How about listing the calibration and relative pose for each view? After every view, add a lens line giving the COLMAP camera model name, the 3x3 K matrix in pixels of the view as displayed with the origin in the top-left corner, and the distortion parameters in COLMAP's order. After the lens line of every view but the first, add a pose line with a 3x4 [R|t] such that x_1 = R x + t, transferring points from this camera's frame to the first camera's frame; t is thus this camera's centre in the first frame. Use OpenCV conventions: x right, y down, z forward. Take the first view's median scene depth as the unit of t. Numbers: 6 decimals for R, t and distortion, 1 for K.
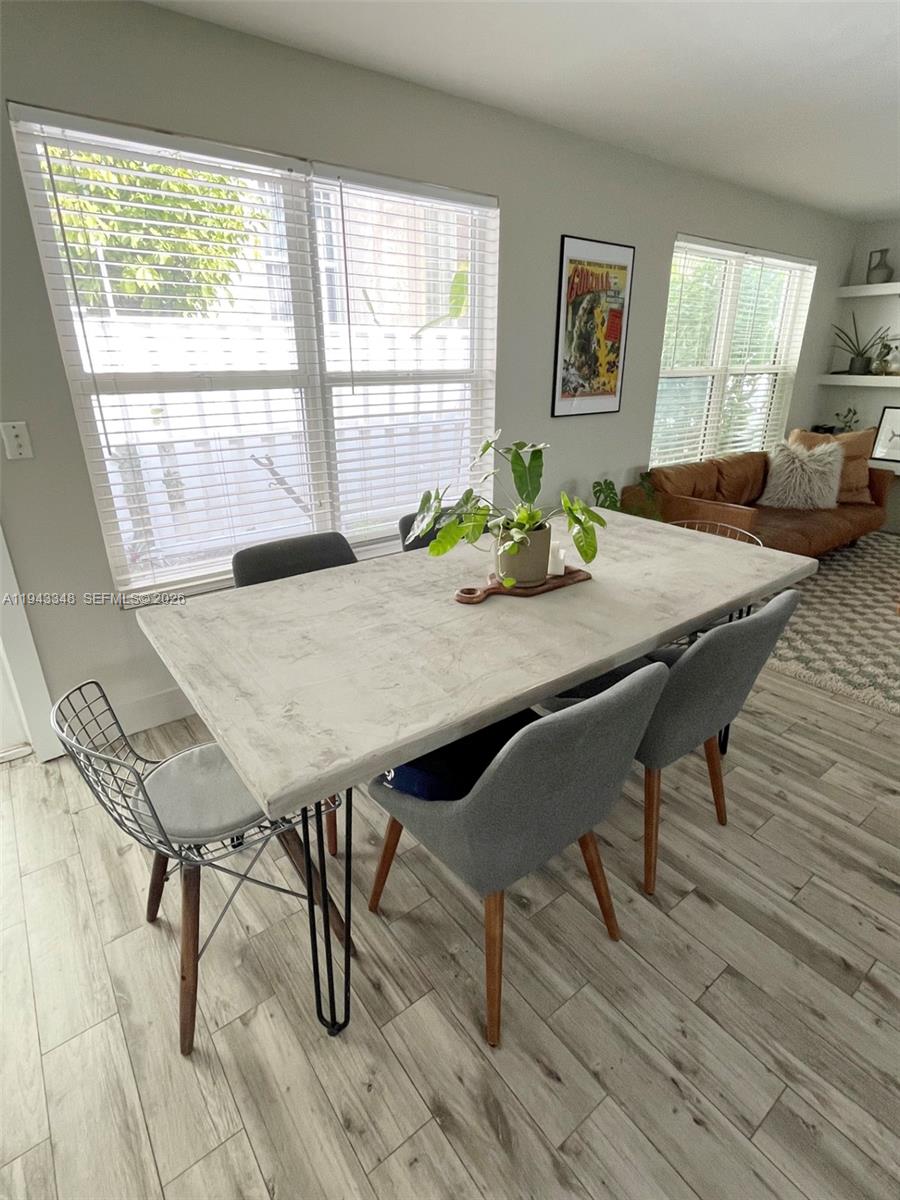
lens RADIAL K [[595.7, 0, 450.0], [0, 595.7, 600.0], [0, 0, 1]] dist [-0.000820, 0.000125]
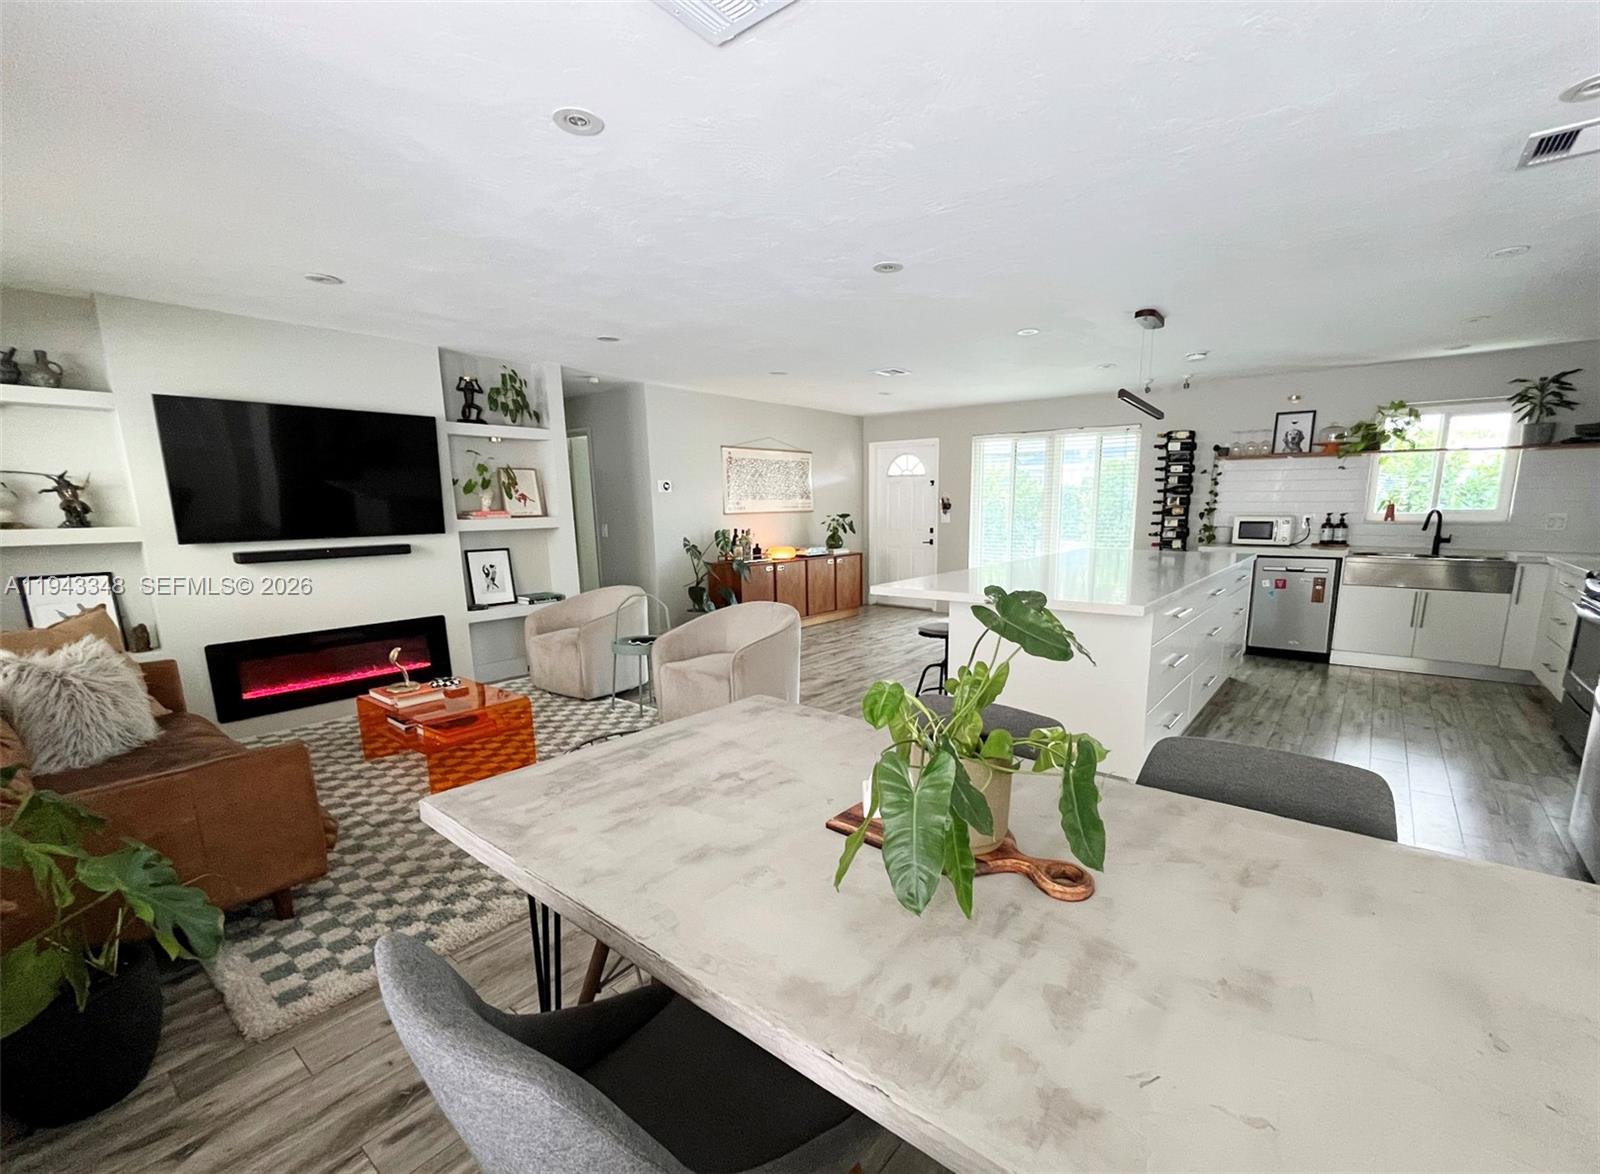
lens RADIAL K [[683.4, 0, 846.4], [0, 683.4, 631.2], [0, 0, 1]] dist [0.000382, -0.000134]
pose [[-0.263147, -0.171990, 0.949301, -0.180086], [0.372244, 0.889686, 0.264375, -0.172881], [-0.890050, 0.422941, -0.170096, 0.460886]]
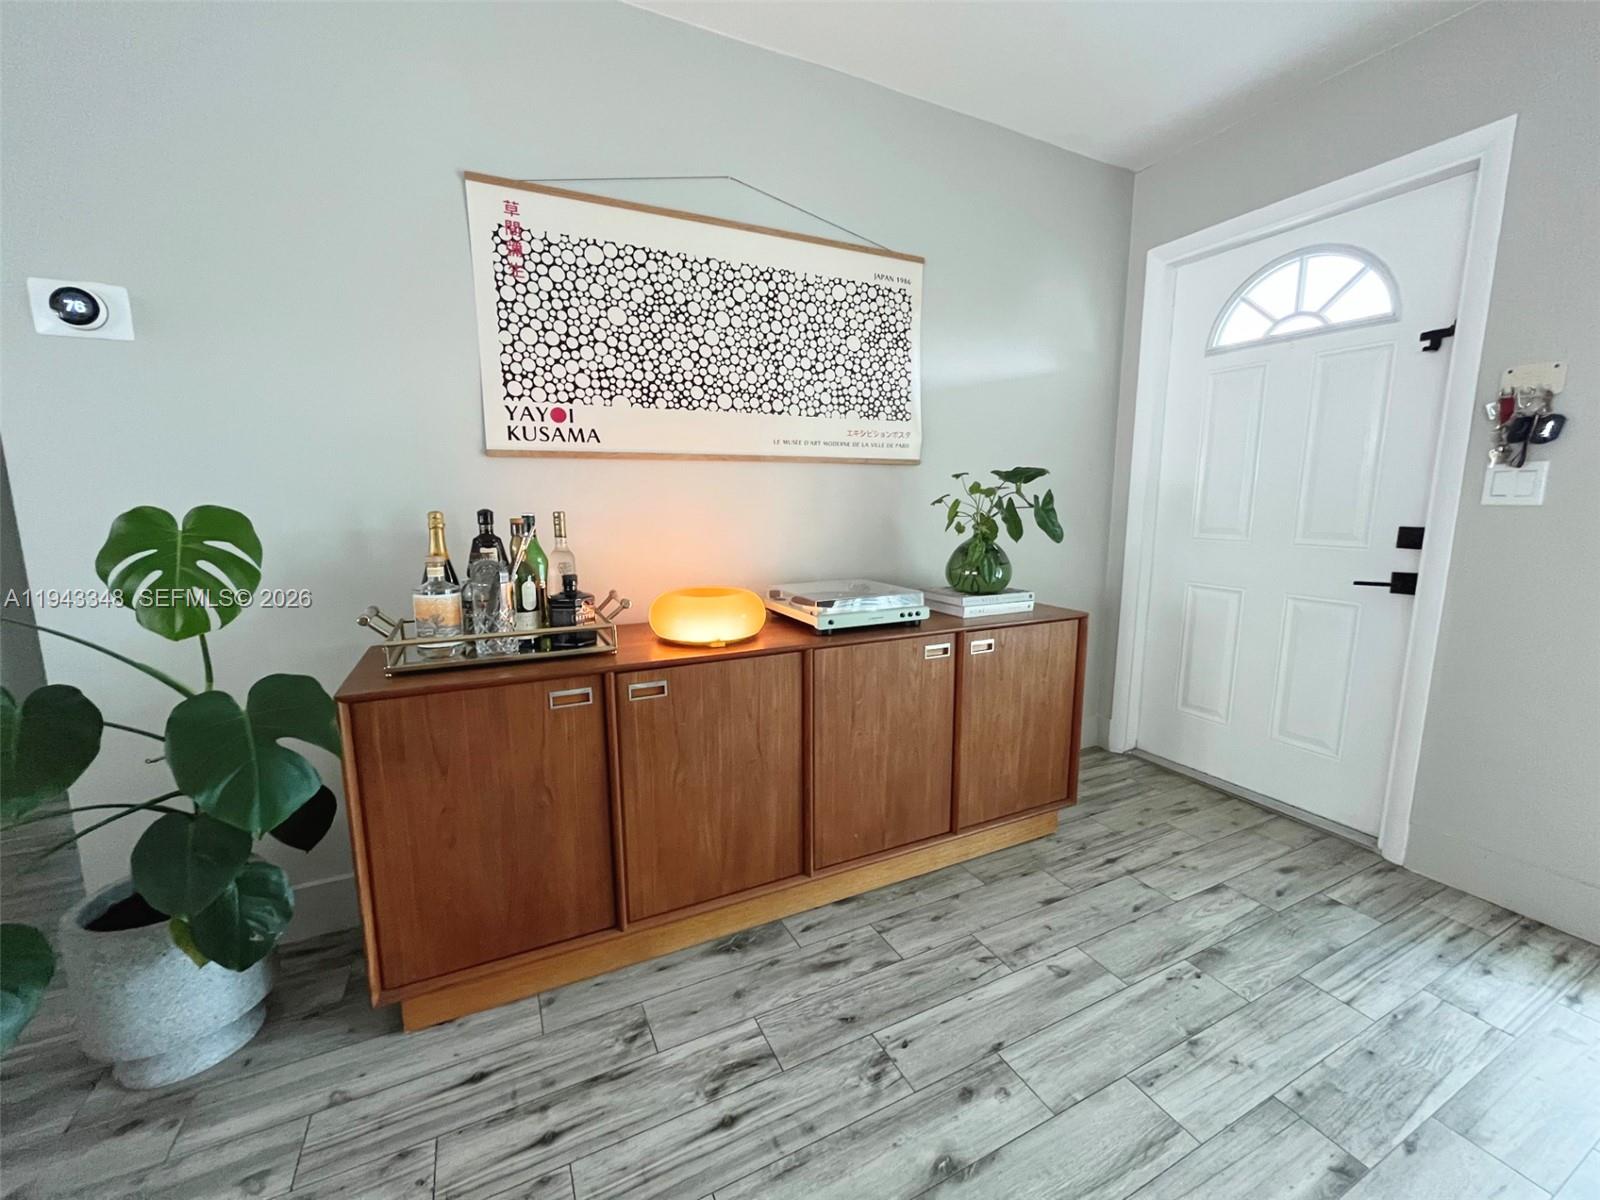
lens RADIAL K [[646.3, 0, 800.0], [0, 646.3, 600.0], [0, 0, 1]] dist [-0.001115, -0.000819]
pose [[0.184470, -0.149424, 0.971413, 1.165230], [0.371185, 0.925770, 0.071915, 0.031956], [-0.910051, 0.347308, 0.226241, 0.082324]]
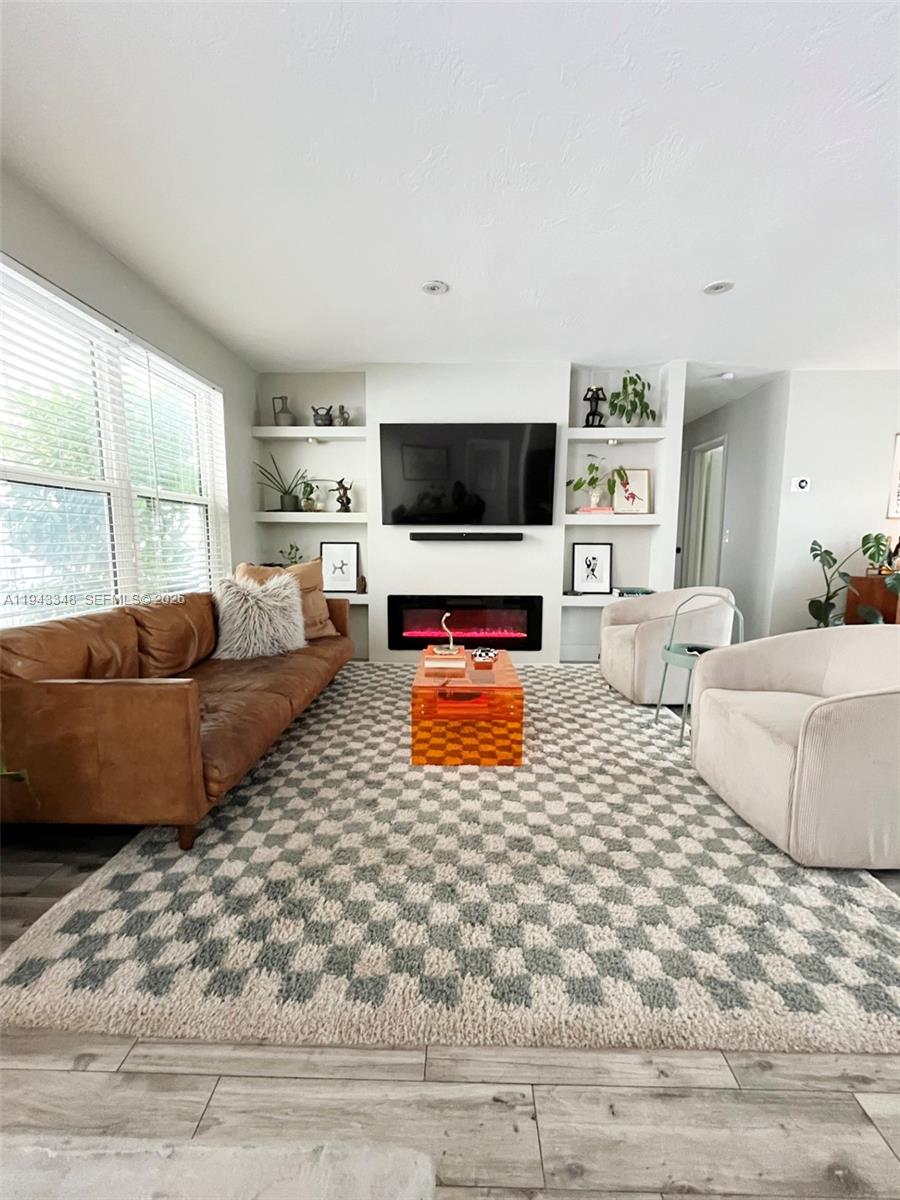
lens RADIAL K [[484.7, 0, 453.3], [0, 484.7, 597.2], [0, 0, 1]] dist [-0.001115, -0.000819]
pose [[0.622362, -0.087468, 0.777827, 0.247917], [0.286750, 0.950129, -0.122593, -0.077553], [-0.728313, 0.299339, 0.616406, 0.402549]]
